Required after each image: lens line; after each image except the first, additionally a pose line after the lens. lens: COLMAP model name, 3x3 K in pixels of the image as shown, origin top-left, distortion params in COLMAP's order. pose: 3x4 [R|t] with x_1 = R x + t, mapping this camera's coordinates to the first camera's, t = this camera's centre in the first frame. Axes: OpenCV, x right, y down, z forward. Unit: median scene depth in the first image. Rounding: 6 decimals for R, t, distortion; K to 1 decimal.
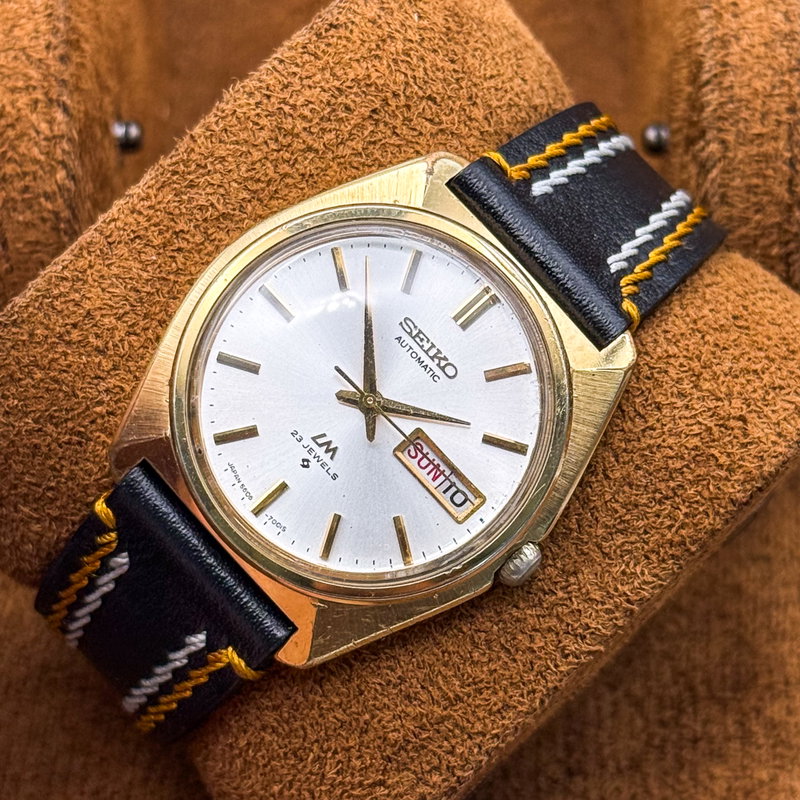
lens RADIAL K [[2690.3, 0, 400.7], [0, 2690.3, 418.1], [0, 0, 1]] dist [0.326307, -1.381332]
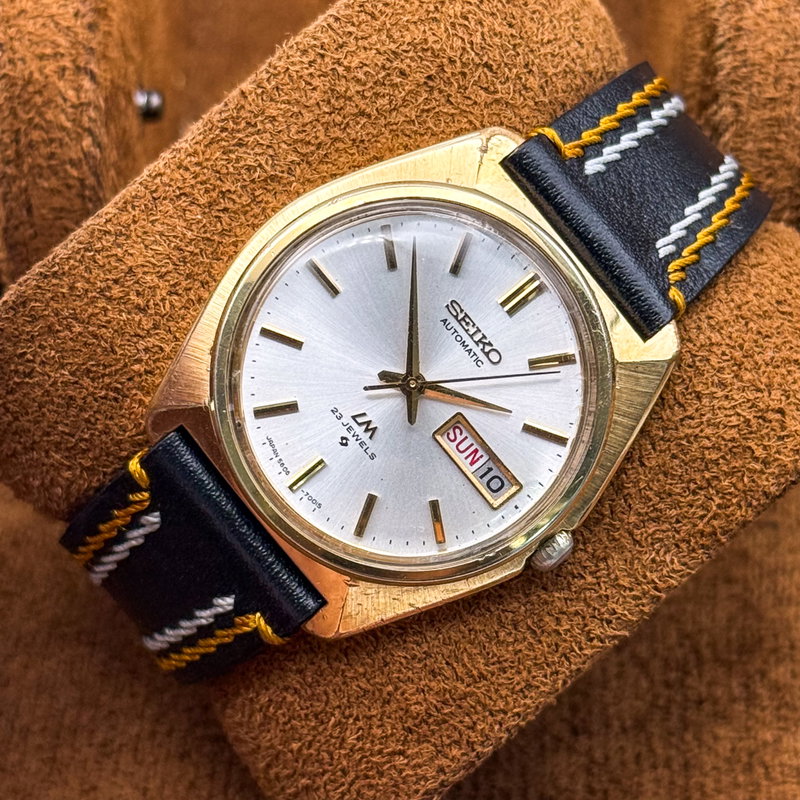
lens RADIAL K [[2690.3, 0, 400.7], [0, 2690.3, 418.1], [0, 0, 1]] dist [0.326307, -1.381332]
pose [[0.998335, 0.052932, 0.022903, -0.036427], [-0.055148, 0.992357, 0.110391, -0.099369], [-0.016885, -0.111470, 0.993624, 0.009003]]
